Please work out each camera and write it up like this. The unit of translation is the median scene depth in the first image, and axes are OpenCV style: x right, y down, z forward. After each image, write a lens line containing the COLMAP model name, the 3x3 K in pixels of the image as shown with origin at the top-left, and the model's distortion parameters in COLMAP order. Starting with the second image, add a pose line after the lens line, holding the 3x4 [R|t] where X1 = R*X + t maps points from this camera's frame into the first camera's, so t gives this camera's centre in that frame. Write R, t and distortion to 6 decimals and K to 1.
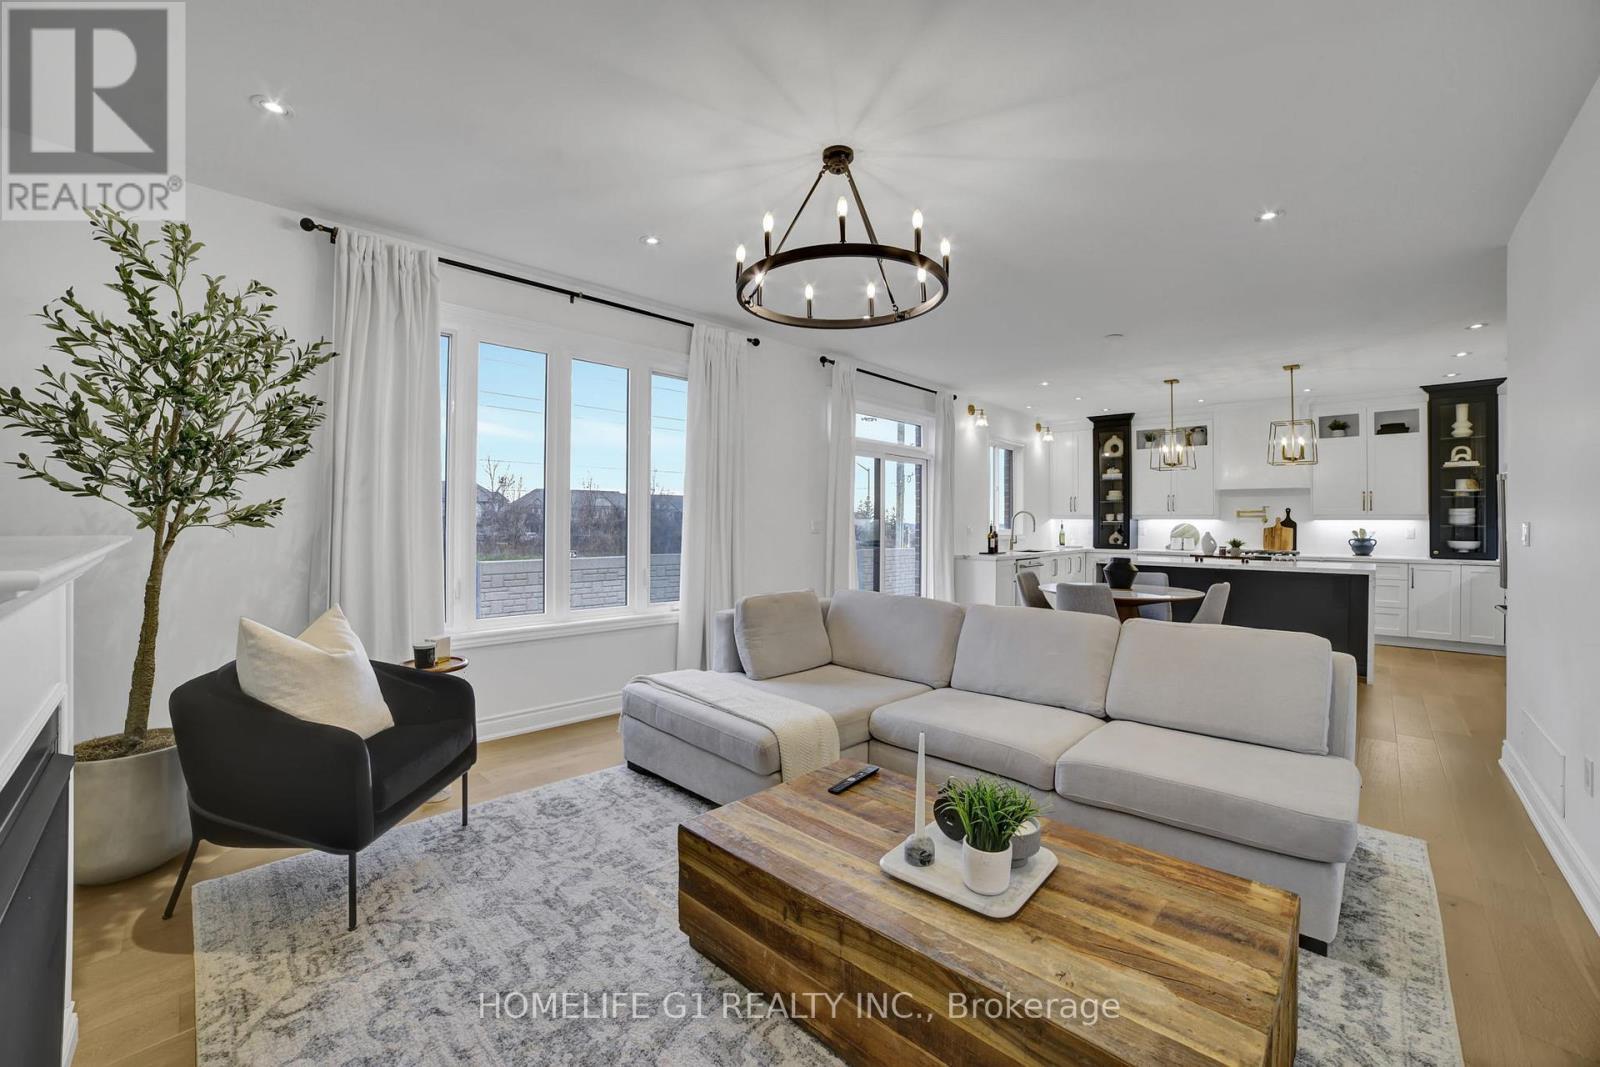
lens RADIAL K [[660.3, 0, 800.3], [0, 660.3, 509.8], [0, 0, 1]] dist [-0.077910, 0.037461]
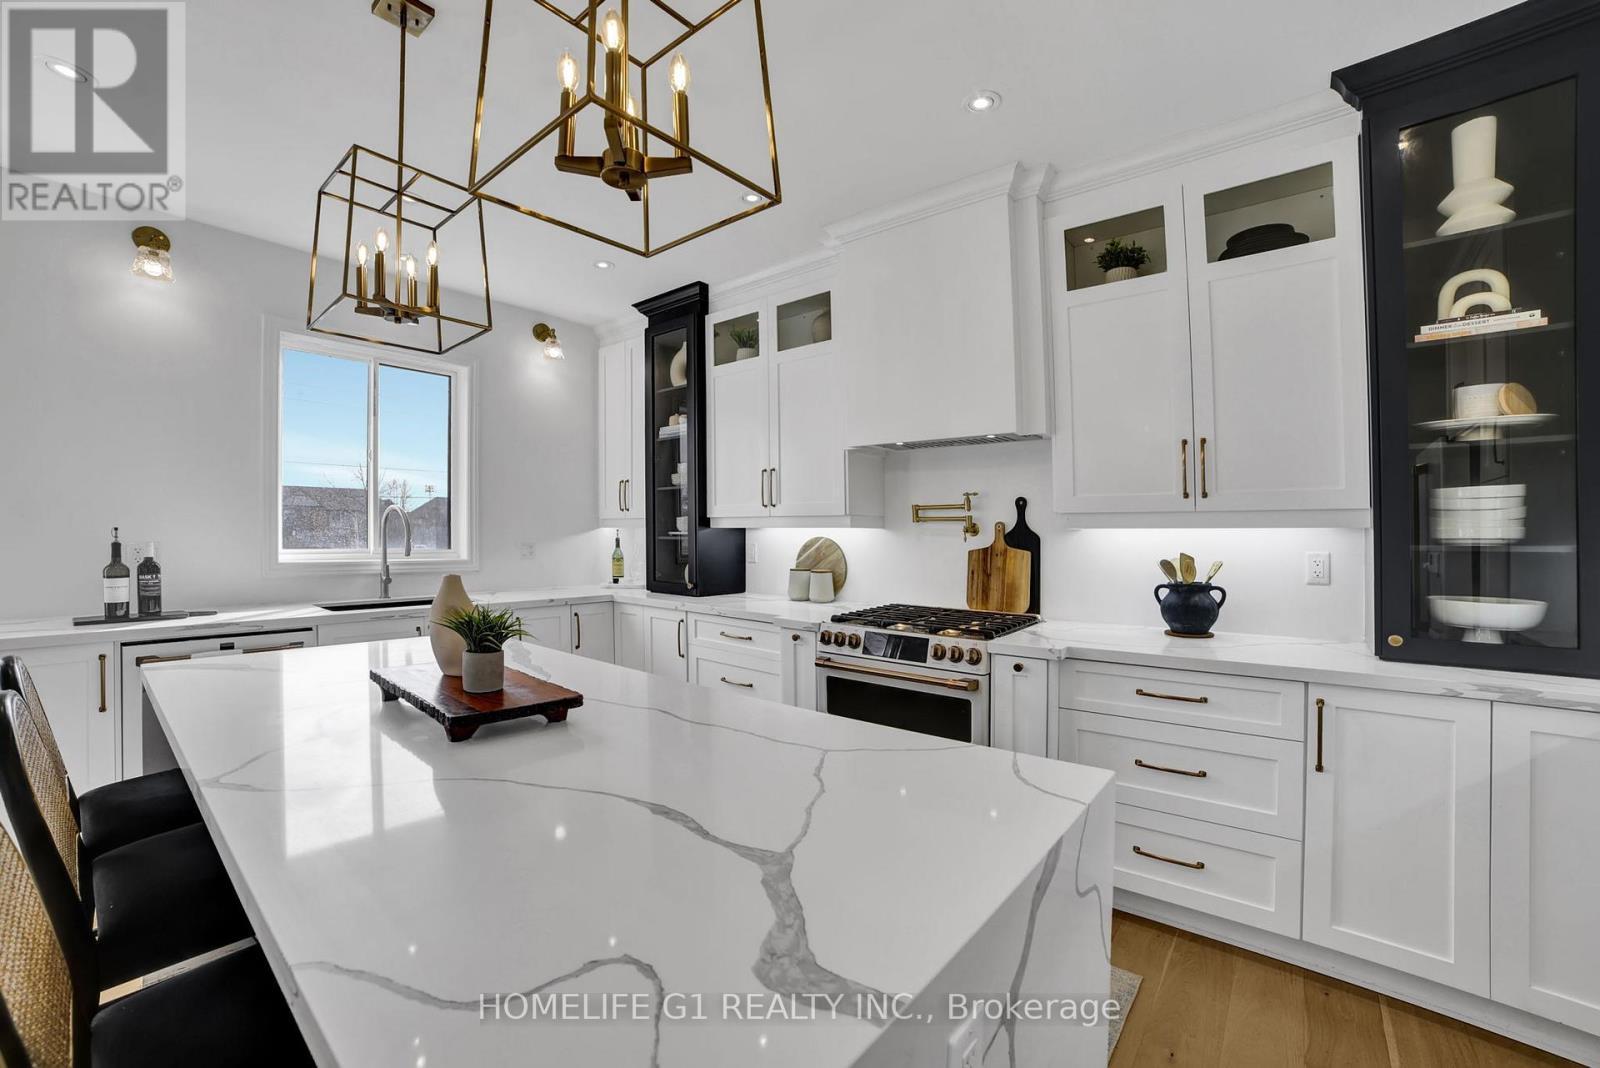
lens RADIAL K [[694.2, 0, 788.8], [0, 694.2, 534.9], [0, 0, 1]] dist [-0.021788, 0.000638]
pose [[0.998741, 0.002084, 0.050111, 0.599925], [-0.002898, 0.999865, 0.016183, 0.013249], [-0.050071, -0.016308, 0.998613, 0.594675]]
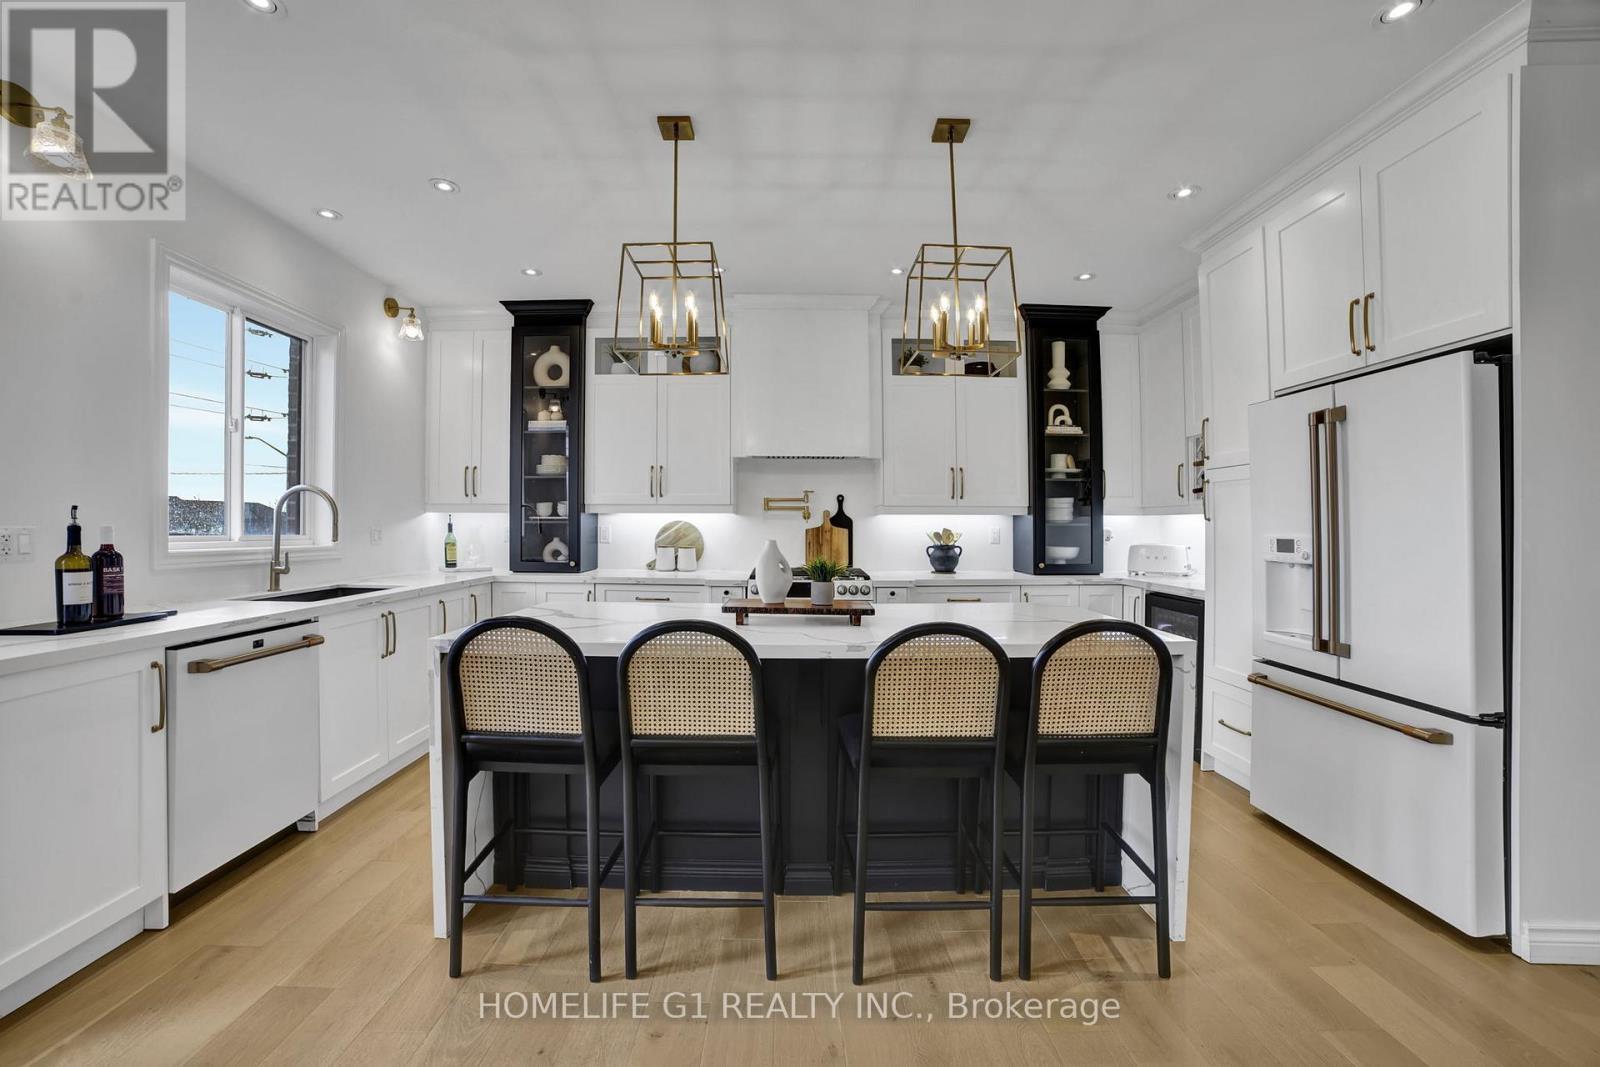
lens RADIAL K [[638.4, 0, 800.0], [0, 638.4, 533.5], [0, 0, 1]] dist [-0.054520, 0.000209]
pose [[0.719251, -0.010680, 0.694669, 0.323426], [-0.011335, 0.999568, 0.027103, 0.017200], [-0.694658, -0.027368, 0.718819, 0.593883]]
